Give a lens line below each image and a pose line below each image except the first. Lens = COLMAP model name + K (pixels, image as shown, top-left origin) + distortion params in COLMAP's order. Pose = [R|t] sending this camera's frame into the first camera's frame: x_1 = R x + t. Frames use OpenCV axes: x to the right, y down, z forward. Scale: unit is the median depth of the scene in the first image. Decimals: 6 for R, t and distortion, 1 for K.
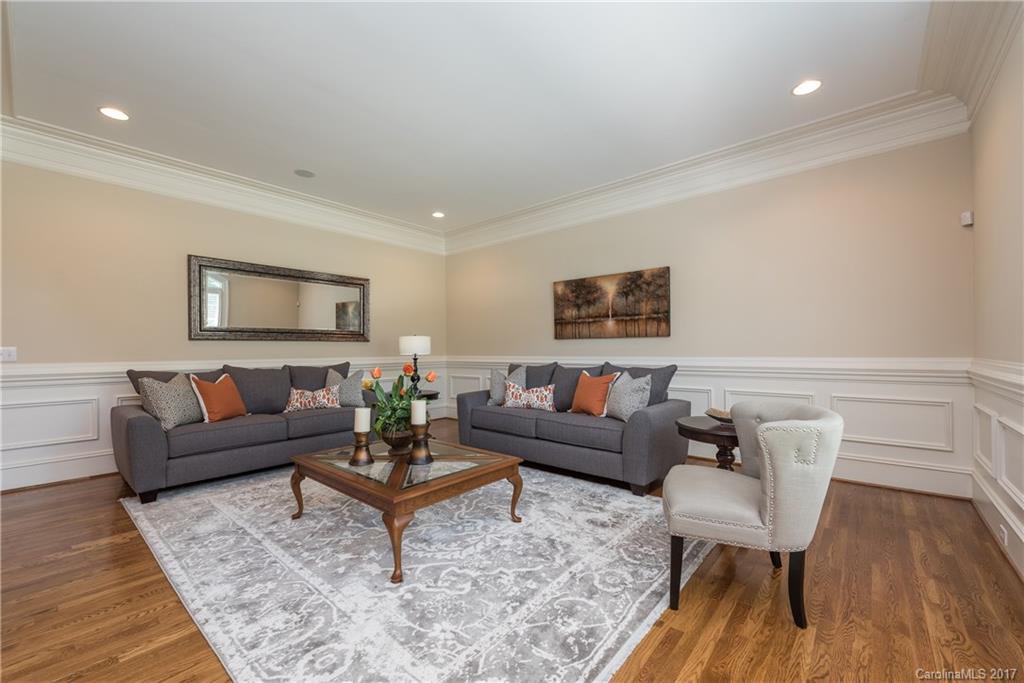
lens RADIAL K [[409.9, 0, 513.5], [0, 409.9, 346.6], [0, 0, 1]] dist [0.003209, 0.000175]
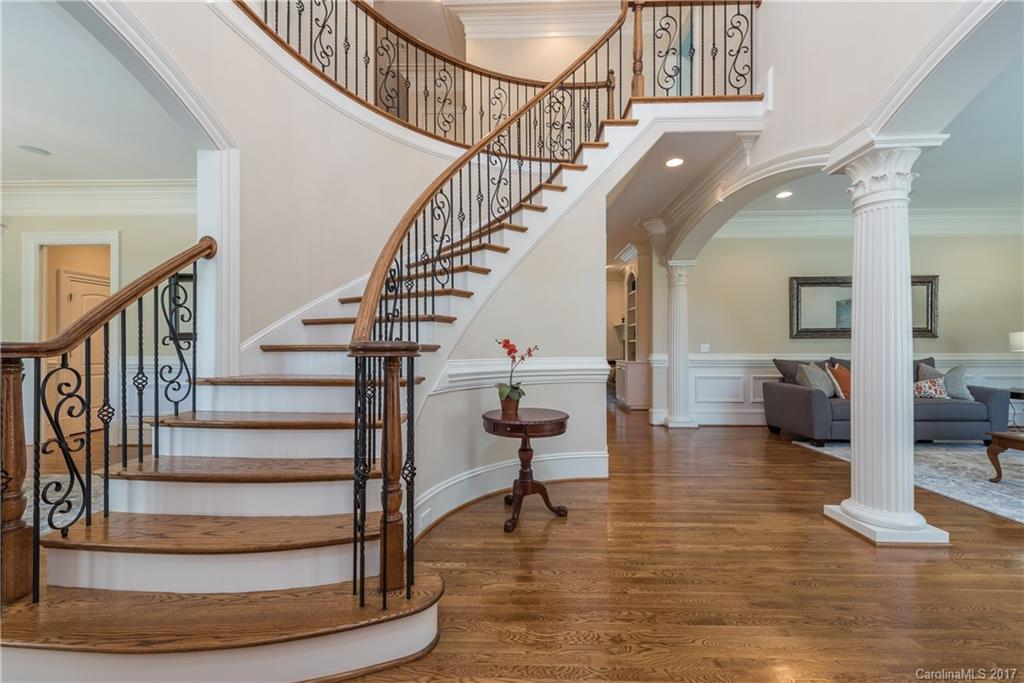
lens RADIAL K [[375.8, 0, 511.9], [0, 375.8, 345.9], [0, 0, 1]] dist [0.002892, 0.000219]
pose [[0.625406, -0.006567, -0.780272, -0.372886], [0.005174, 0.999978, -0.004269, 0.008828], [0.780282, -0.001367, 0.625426, -0.511602]]
